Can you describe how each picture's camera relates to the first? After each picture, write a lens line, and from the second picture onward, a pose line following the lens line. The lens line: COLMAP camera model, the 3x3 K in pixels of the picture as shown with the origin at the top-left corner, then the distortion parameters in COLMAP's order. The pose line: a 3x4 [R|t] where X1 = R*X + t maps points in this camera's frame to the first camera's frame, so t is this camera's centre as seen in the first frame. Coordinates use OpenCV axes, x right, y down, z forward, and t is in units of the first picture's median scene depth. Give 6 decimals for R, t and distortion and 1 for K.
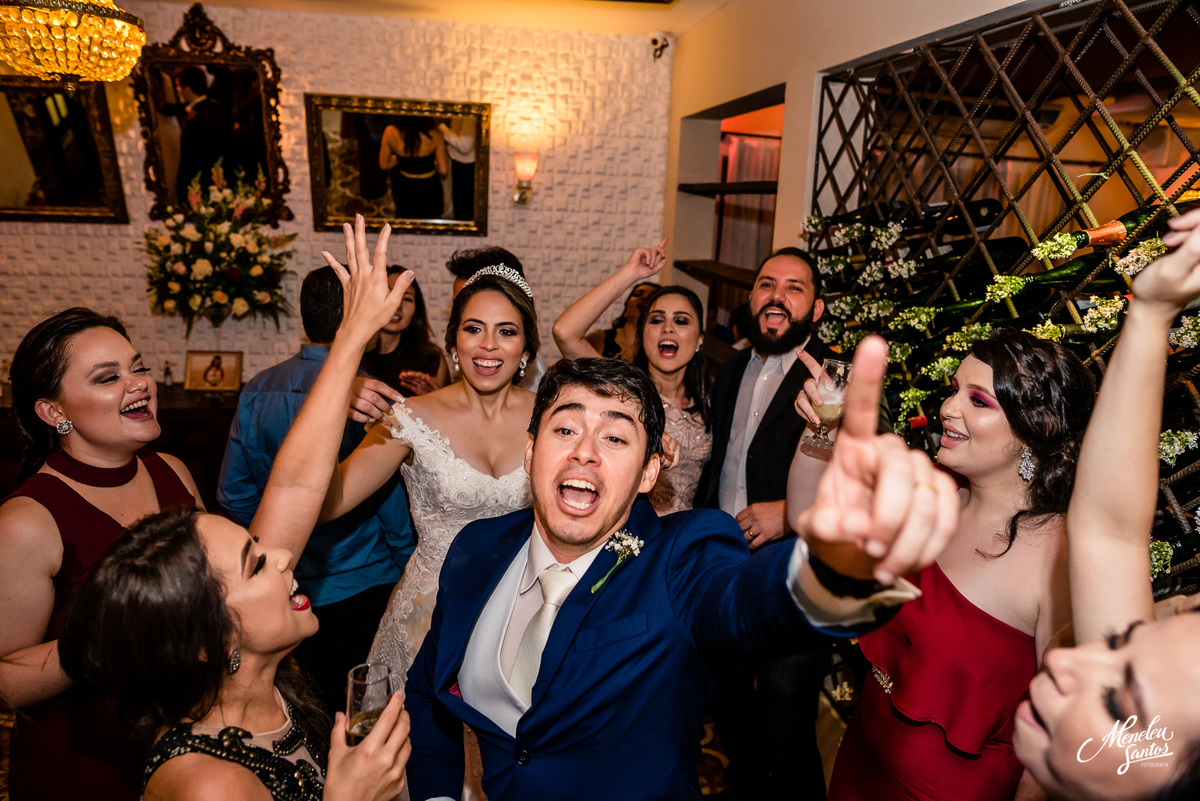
lens RADIAL K [[841.4, 0, 599.7], [0, 841.4, 399.7], [0, 0, 1]] dist [-0.055061, 0.015905]
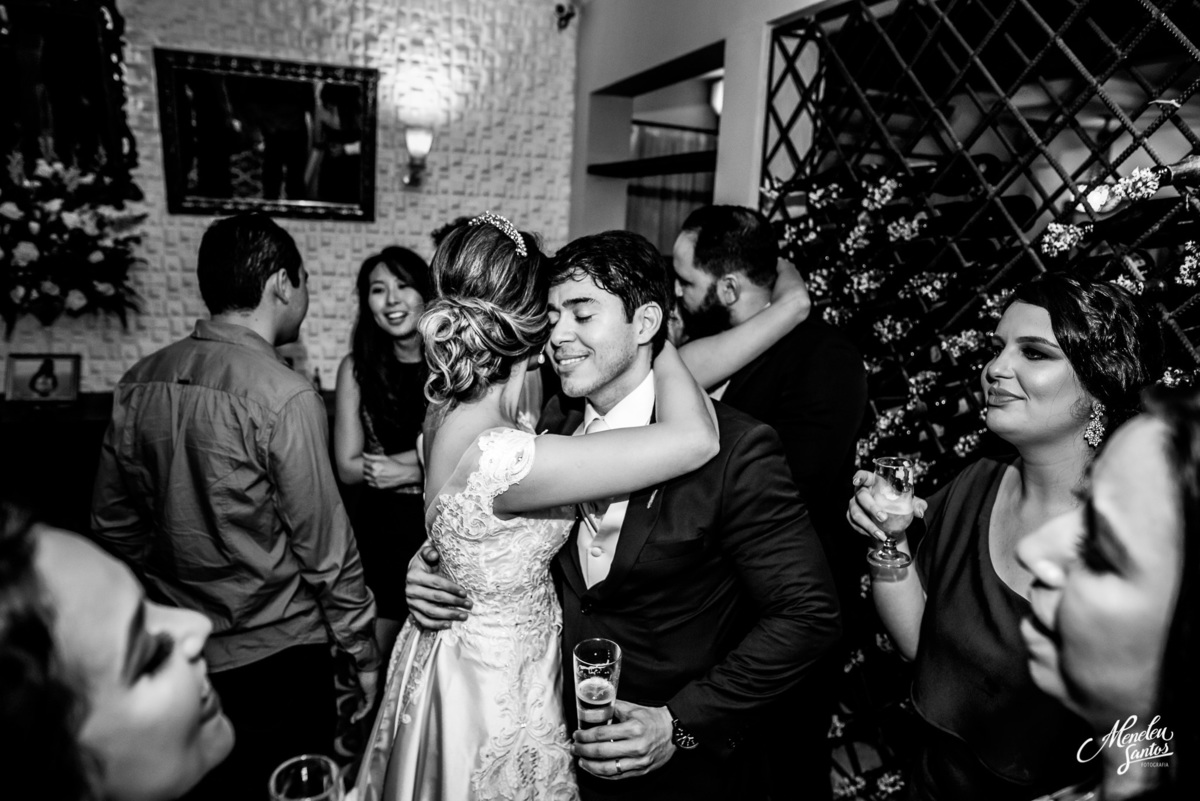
lens RADIAL K [[841.4, 0, 600.4], [0, 841.4, 399.5], [0, 0, 1]] dist [-0.055061, 0.015905]
pose [[0.988420, -0.022667, 0.150043, -0.037786], [0.024693, 0.999627, -0.011655, 0.009457], [-0.149723, 0.015225, 0.988611, 0.102676]]
